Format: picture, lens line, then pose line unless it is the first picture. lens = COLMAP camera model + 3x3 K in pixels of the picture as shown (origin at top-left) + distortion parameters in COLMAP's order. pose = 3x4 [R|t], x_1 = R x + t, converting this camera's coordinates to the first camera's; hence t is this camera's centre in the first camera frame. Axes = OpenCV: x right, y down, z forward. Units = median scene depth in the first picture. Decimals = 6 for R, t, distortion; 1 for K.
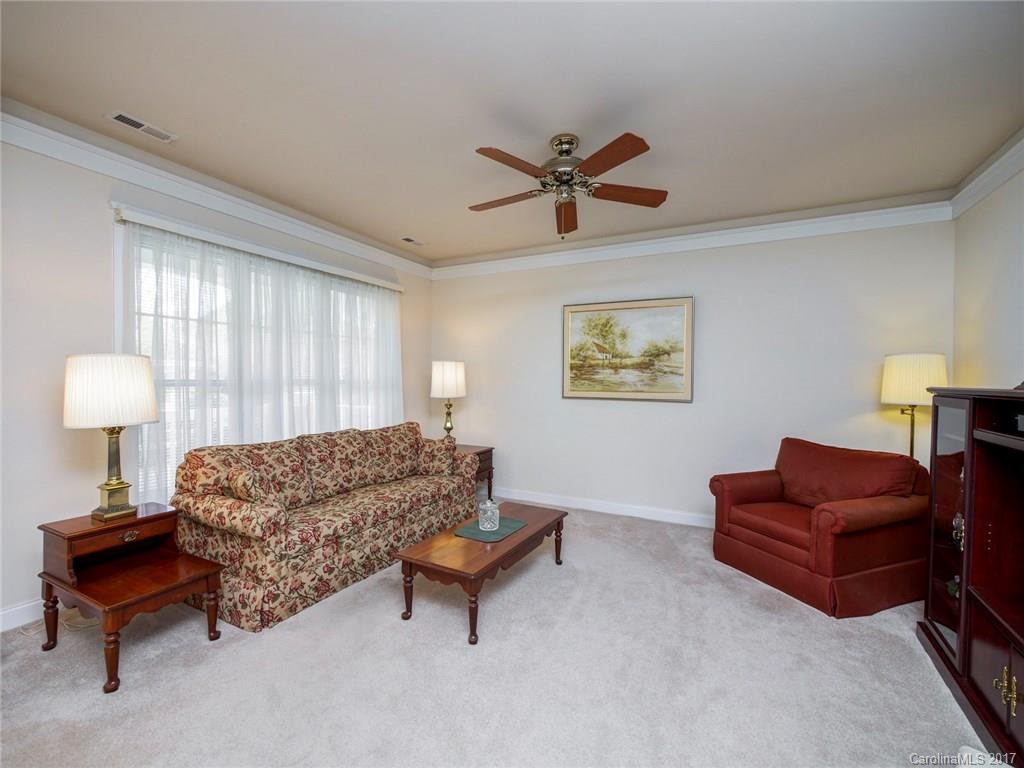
lens RADIAL K [[437.4, 0, 511.9], [0, 437.4, 388.8], [0, 0, 1]] dist [-0.004796, -0.000076]
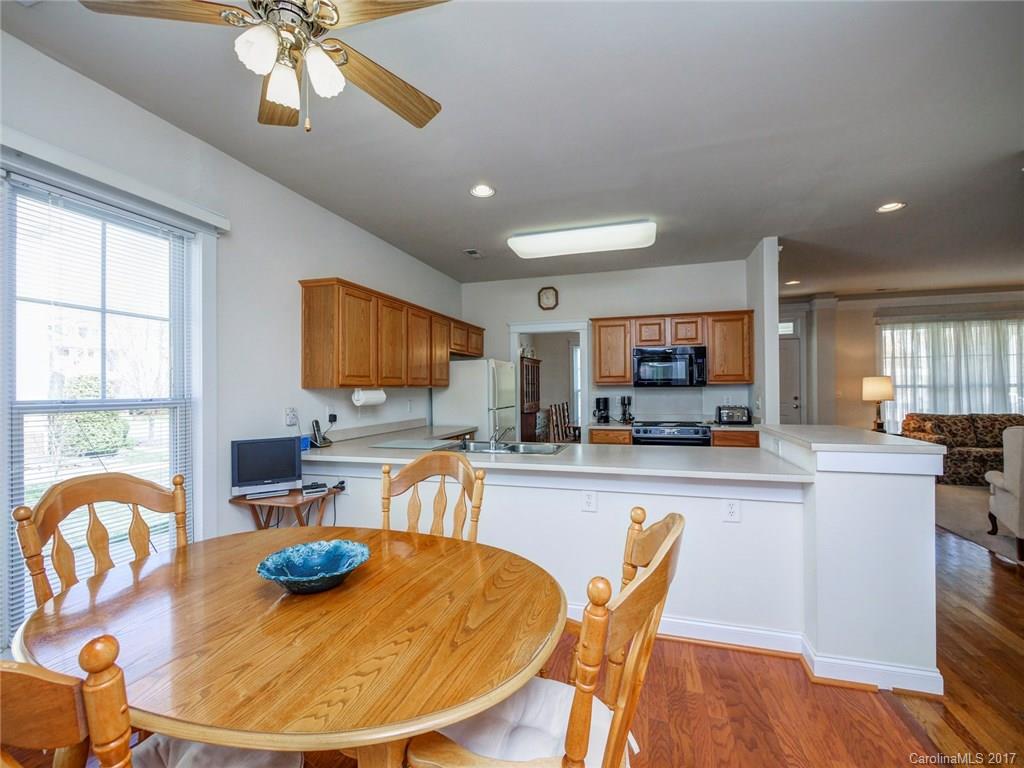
lens RADIAL K [[437.4, 0, 515.2], [0, 437.4, 385.7], [0, 0, 1]] dist [-0.004796, -0.000076]
pose [[0.202141, -0.003312, -0.979351, 0.986933], [-0.003688, 0.999985, -0.004144, 0.004395], [0.979350, 0.004450, 0.202125, -1.342415]]
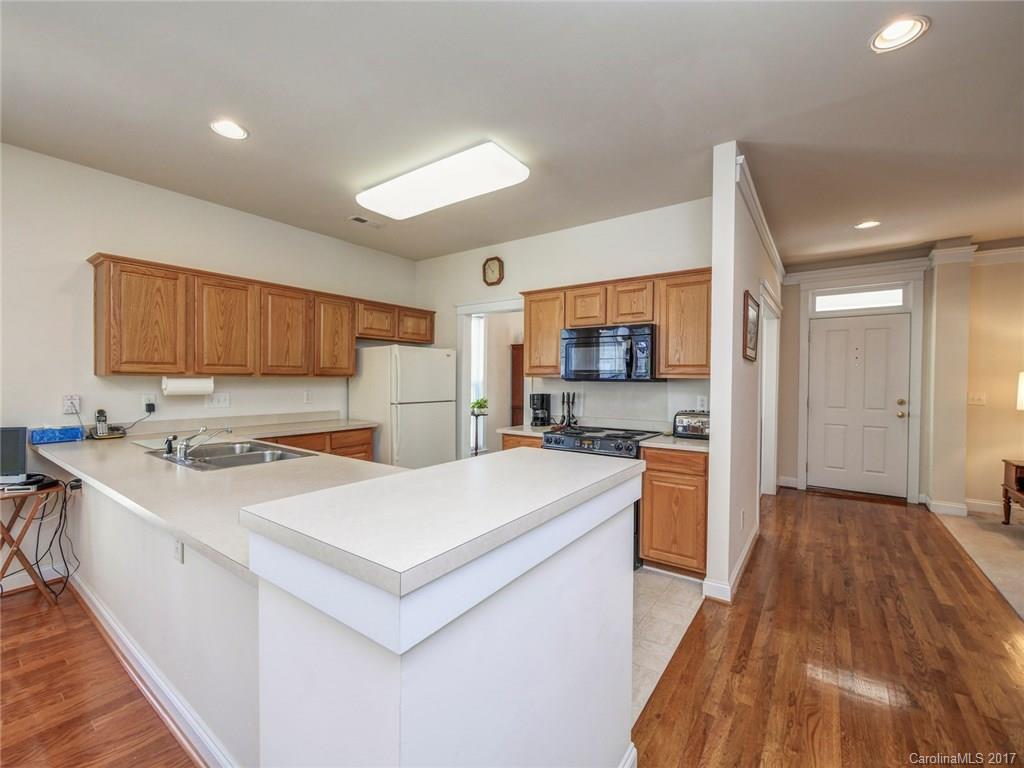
lens RADIAL K [[437.4, 0, 514.8], [0, 437.4, 385.1], [0, 0, 1]] dist [-0.004796, -0.000076]
pose [[-0.125576, 0.014526, -0.991978, 0.723121], [-0.020052, 0.999651, 0.017176, -0.004713], [0.991881, 0.022048, -0.125241, -0.595553]]
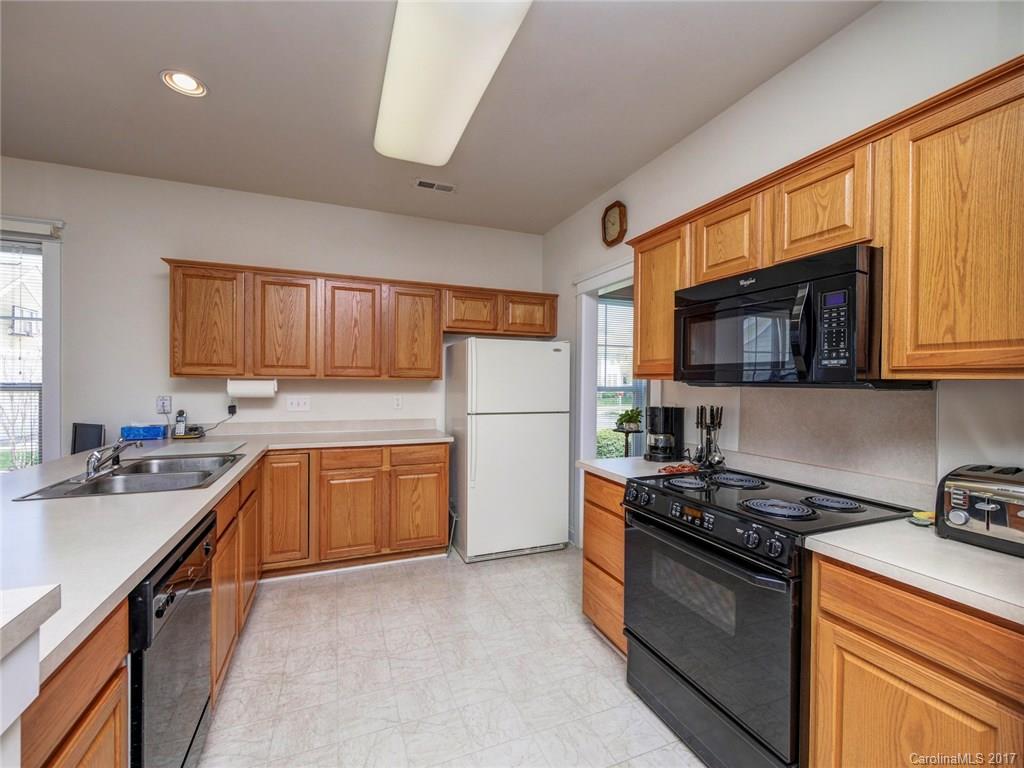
lens RADIAL K [[437.4, 0, 511.4], [0, 437.4, 383.9], [0, 0, 1]] dist [-0.004796, -0.000076]
pose [[-0.634115, 0.000407, -0.773239, 0.198541], [-0.017938, 0.999723, 0.015237, -0.005273], [0.773031, 0.023533, -0.633932, -0.401399]]
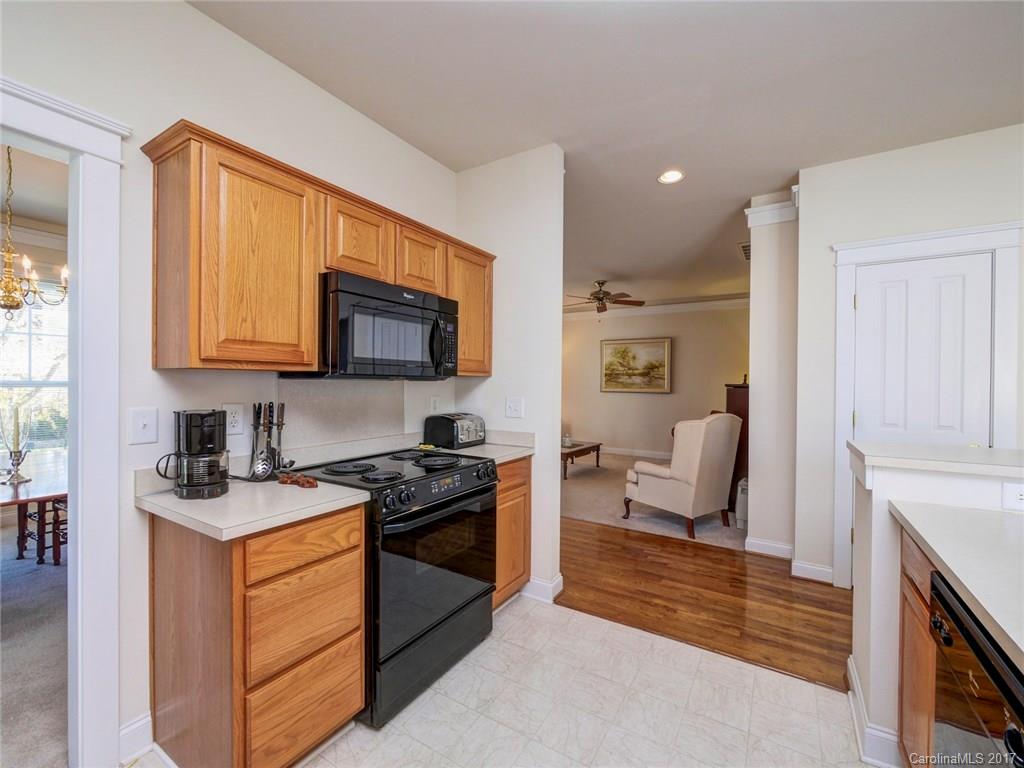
lens RADIAL K [[437.4, 0, 518.3], [0, 437.4, 379.6], [0, 0, 1]] dist [-0.004796, -0.000076]
pose [[0.998686, 0.016947, -0.048366, -0.183321], [-0.017676, 0.999736, -0.014691, 0.007797], [0.048104, 0.015527, 0.998722, -1.158096]]
